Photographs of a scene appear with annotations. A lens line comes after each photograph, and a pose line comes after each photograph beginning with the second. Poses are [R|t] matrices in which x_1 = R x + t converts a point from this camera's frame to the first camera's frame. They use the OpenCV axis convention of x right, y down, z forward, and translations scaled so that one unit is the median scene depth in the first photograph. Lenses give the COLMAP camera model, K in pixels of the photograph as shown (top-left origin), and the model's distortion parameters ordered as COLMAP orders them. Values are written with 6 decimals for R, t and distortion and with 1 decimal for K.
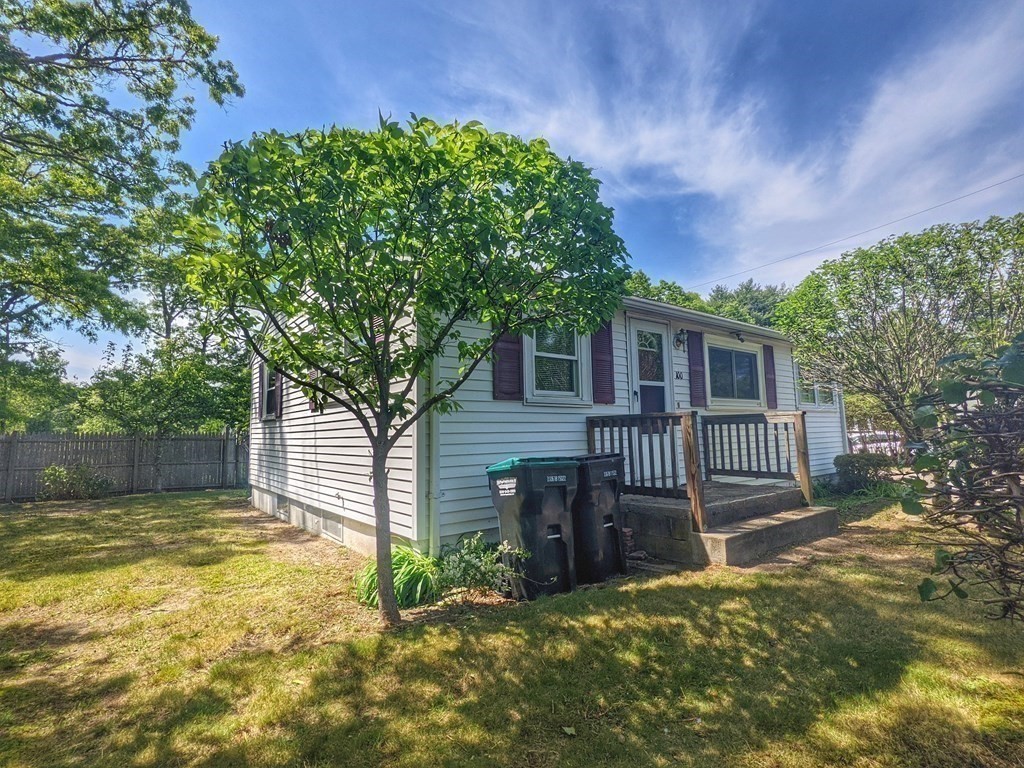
lens RADIAL K [[486.0, 0, 510.9], [0, 486.0, 383.0], [0, 0, 1]] dist [0.003729, 0.001734]
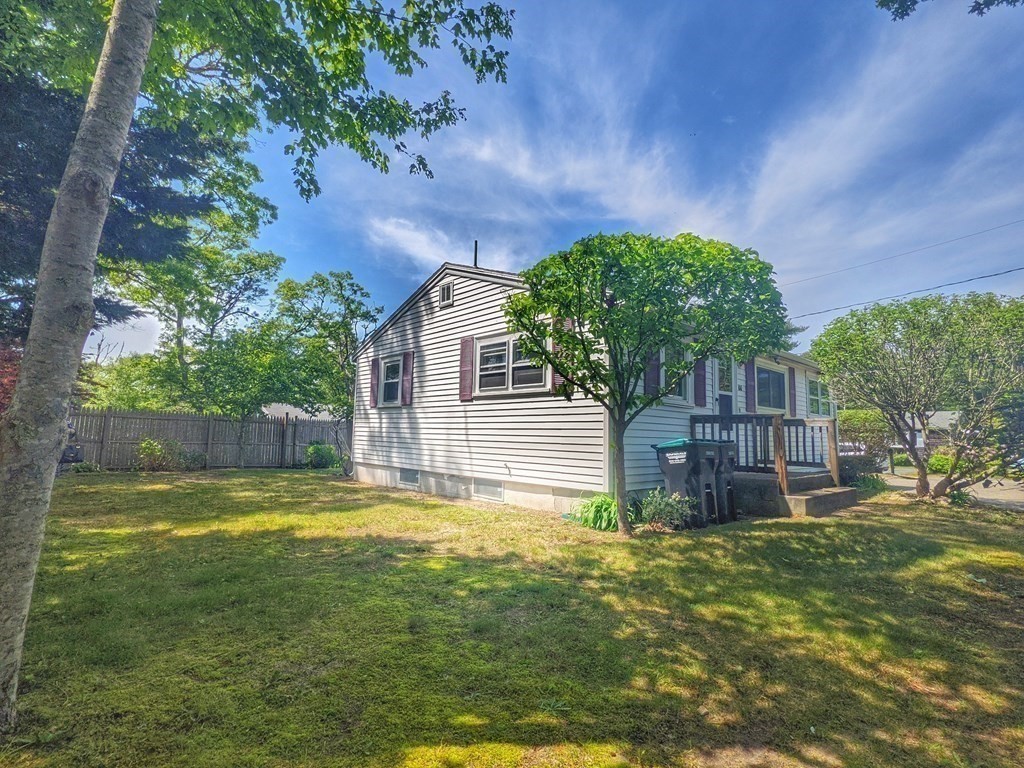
lens RADIAL K [[486.0, 0, 512.1], [0, 486.0, 387.0], [0, 0, 1]] dist [0.003729, 0.001734]
pose [[0.994564, 0.051214, 0.090667, -0.441506], [-0.051704, 0.998658, 0.003070, 0.011517], [-0.090388, -0.007742, 0.995877, -0.299299]]
